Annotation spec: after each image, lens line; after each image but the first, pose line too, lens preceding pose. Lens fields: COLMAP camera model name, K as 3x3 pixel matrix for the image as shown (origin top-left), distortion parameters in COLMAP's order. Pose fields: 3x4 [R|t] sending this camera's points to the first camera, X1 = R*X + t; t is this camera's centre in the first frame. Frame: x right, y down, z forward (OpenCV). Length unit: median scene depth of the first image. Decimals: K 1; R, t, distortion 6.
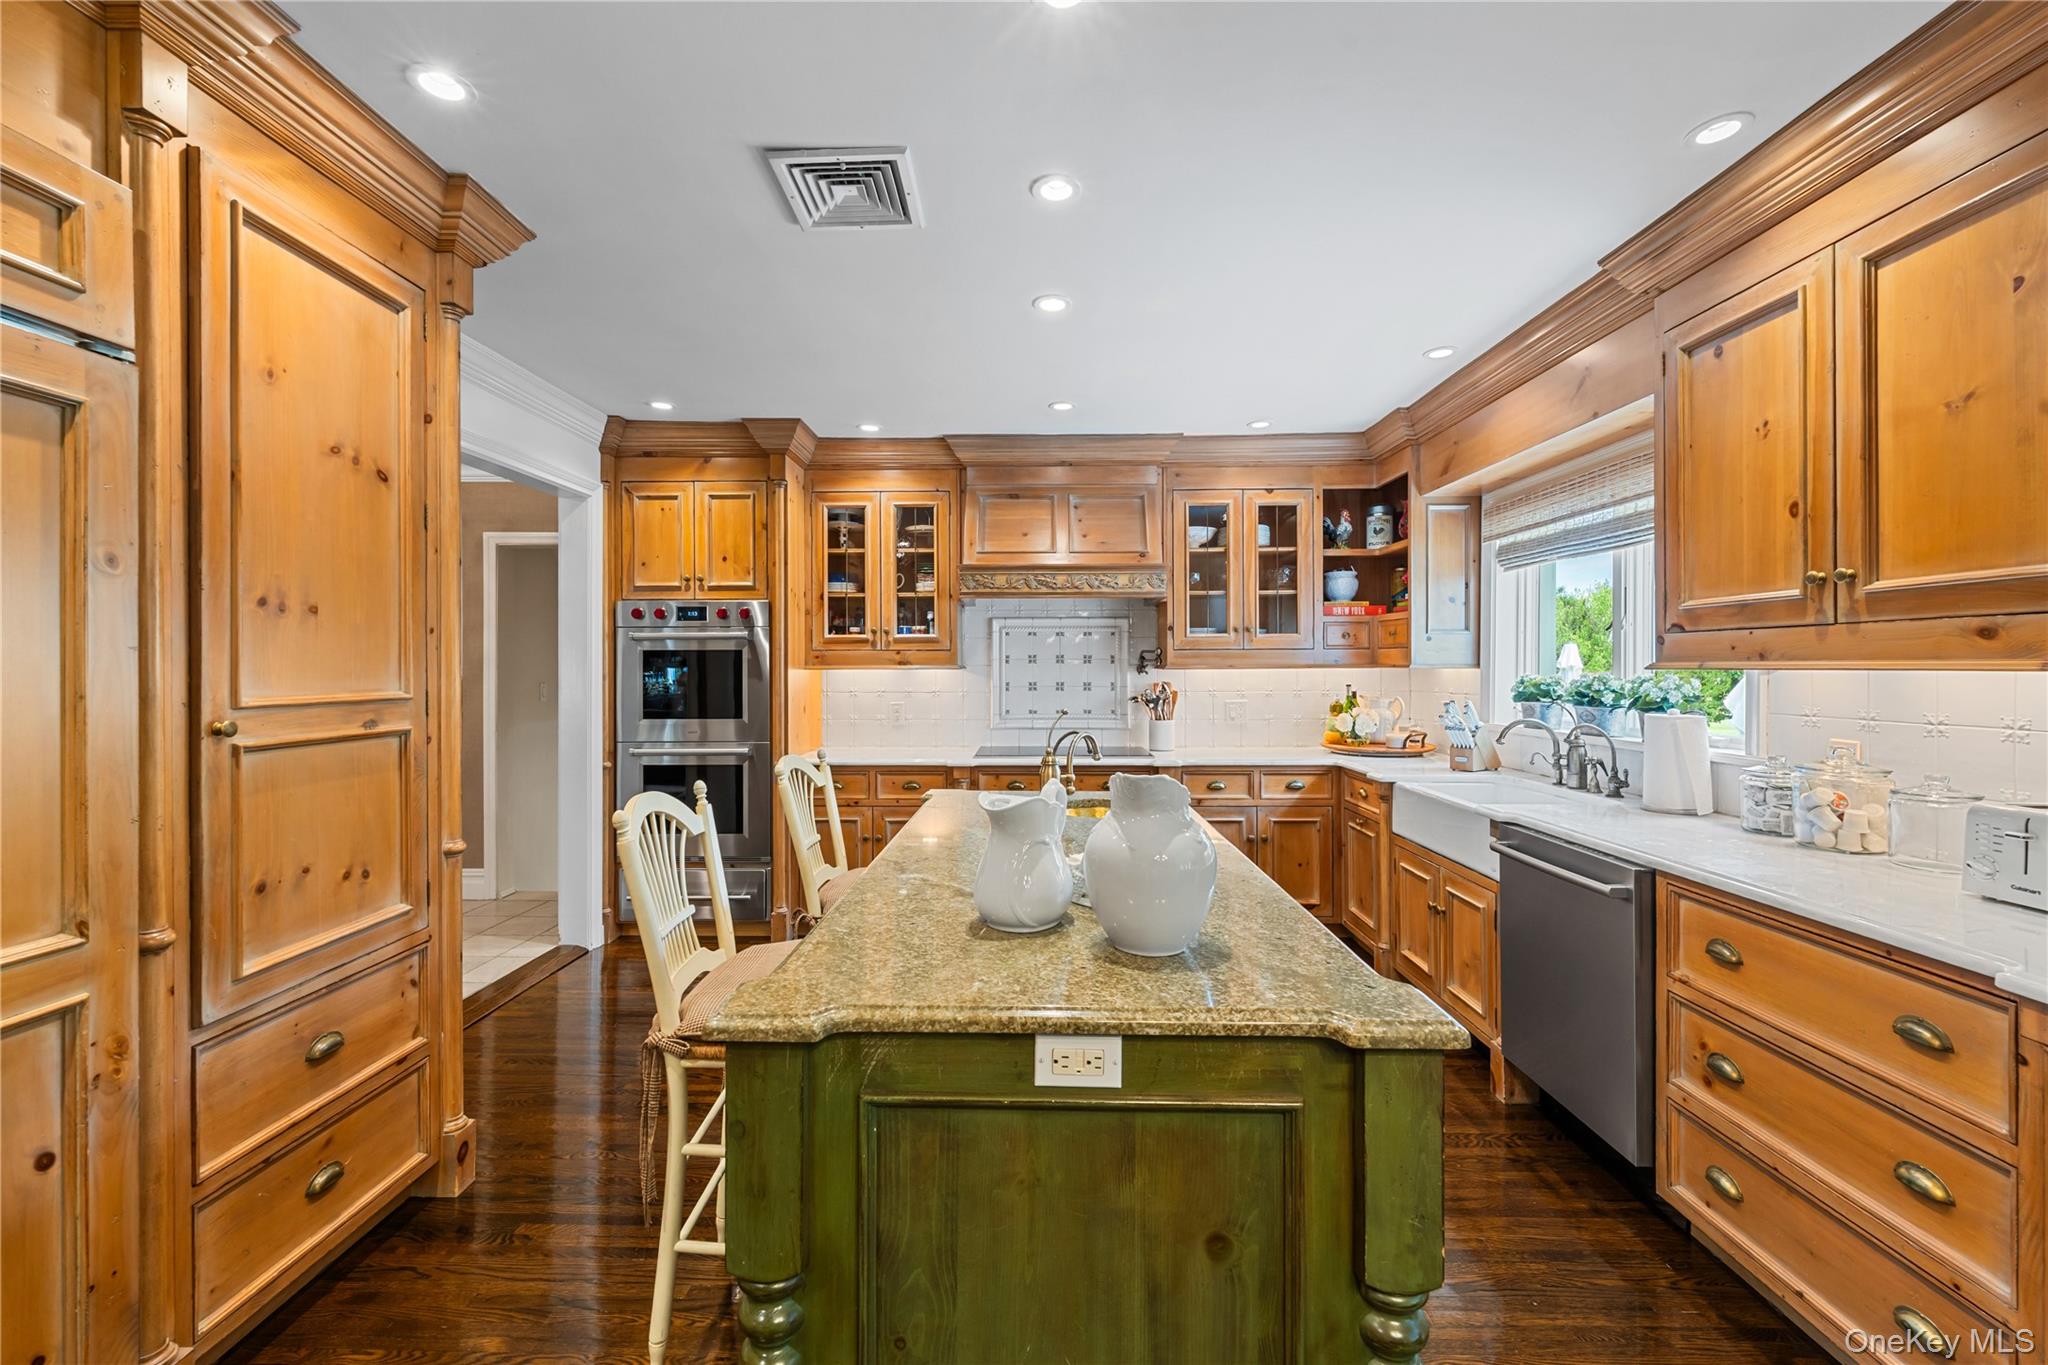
lens RADIAL K [[834.2, 0, 1019.8], [0, 834.2, 665.8], [0, 0, 1]] dist [0.002402, -0.001991]
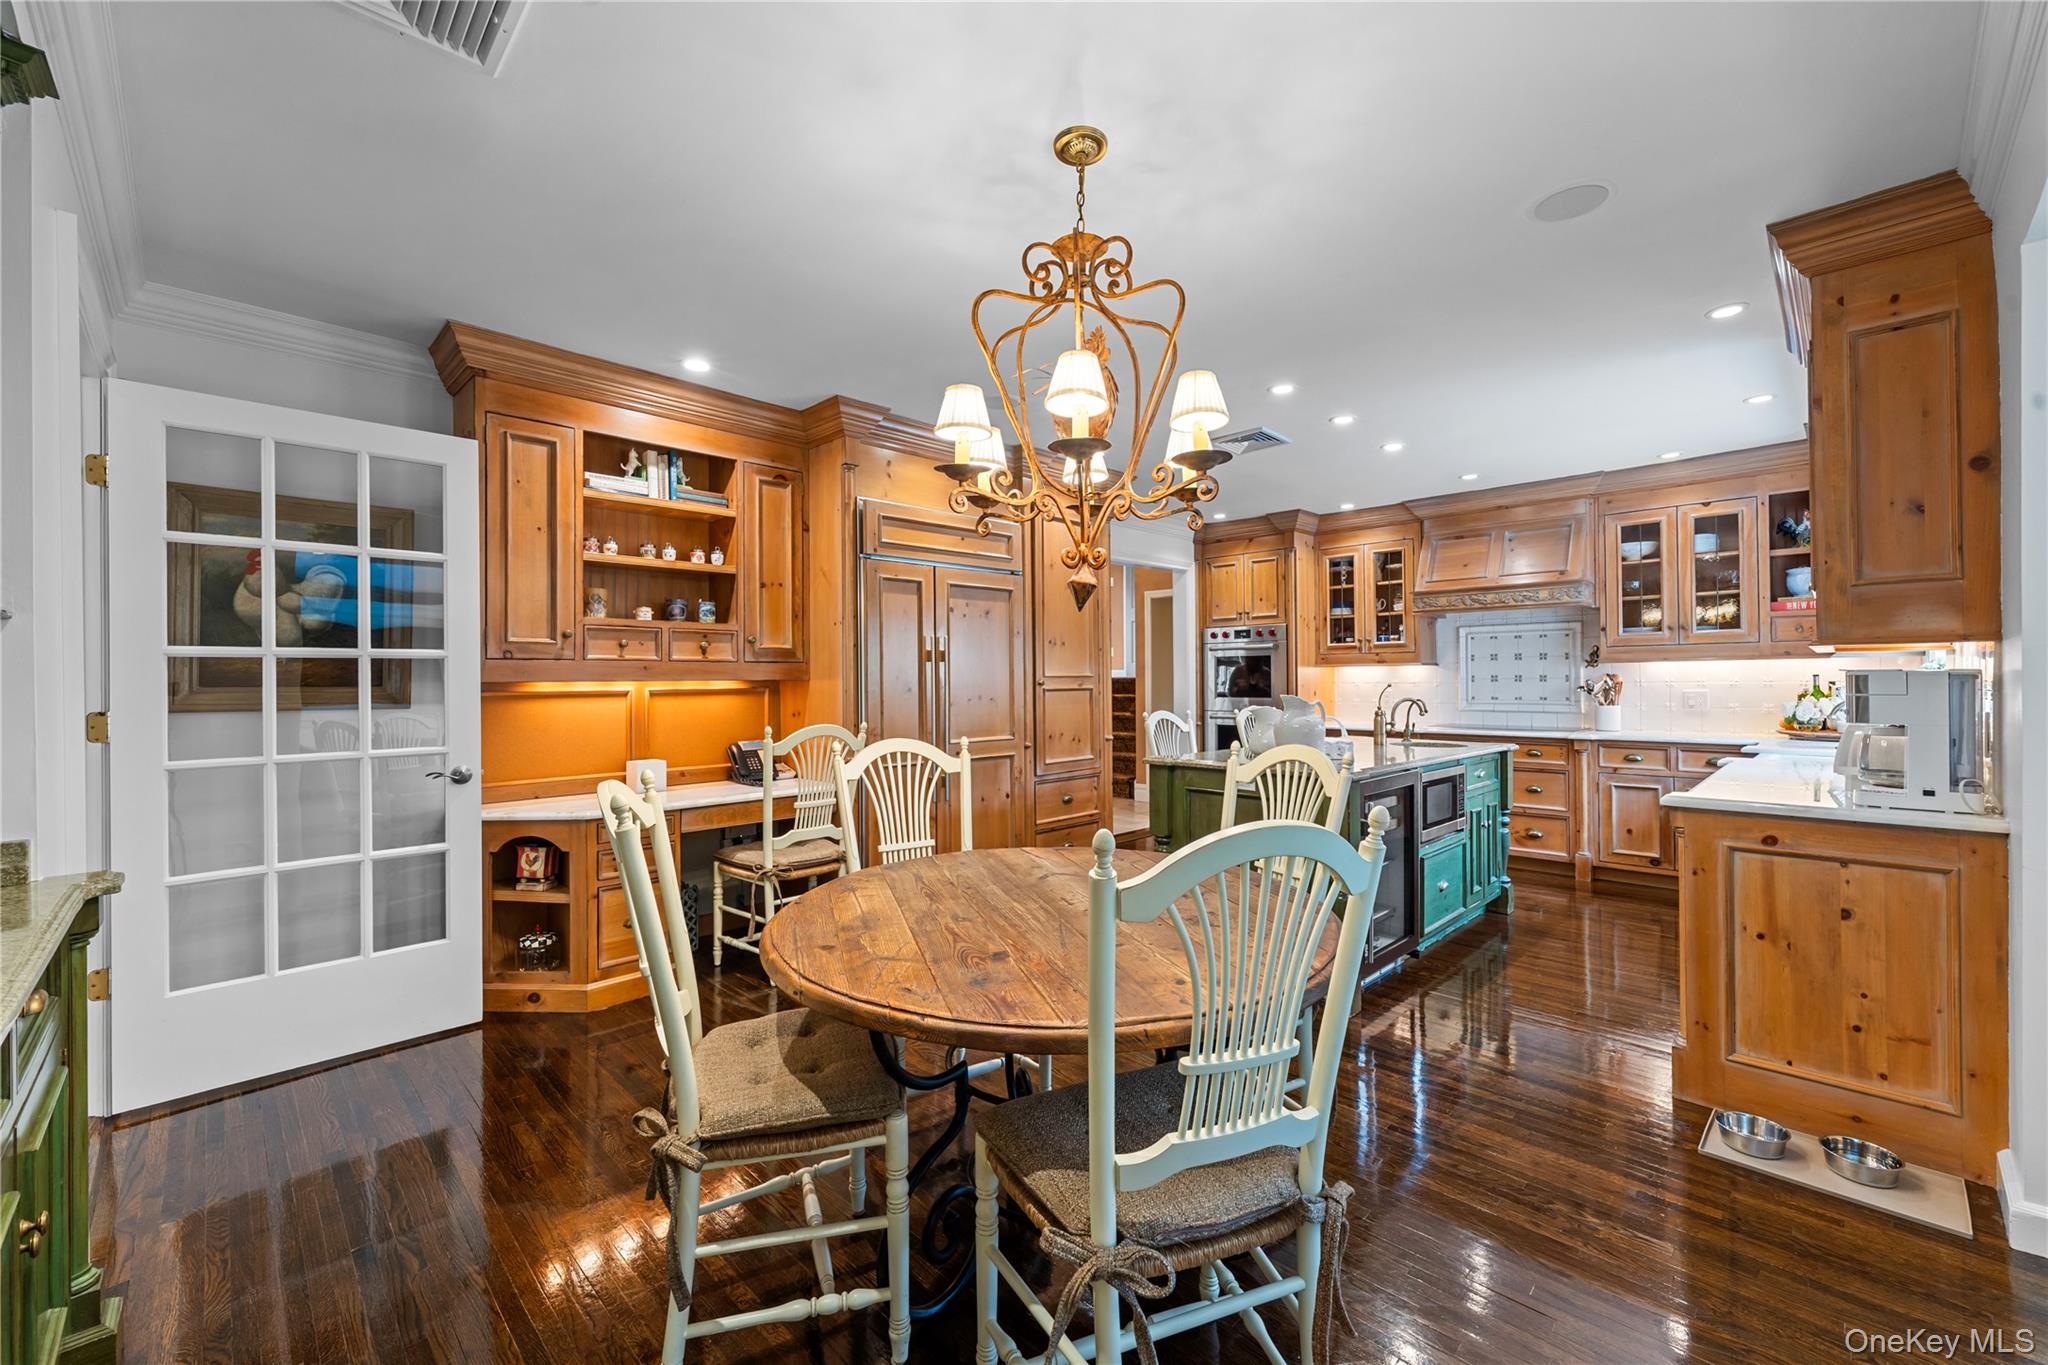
lens RADIAL K [[834.2, 0, 1022.3], [0, 834.2, 677.6], [0, 0, 1]] dist [0.002402, -0.001991]
pose [[0.716143, -0.005088, -0.697935, 0.440790], [0.007424, 0.999972, 0.000327, 0.019848], [0.697914, -0.005415, 0.716161, -0.482442]]
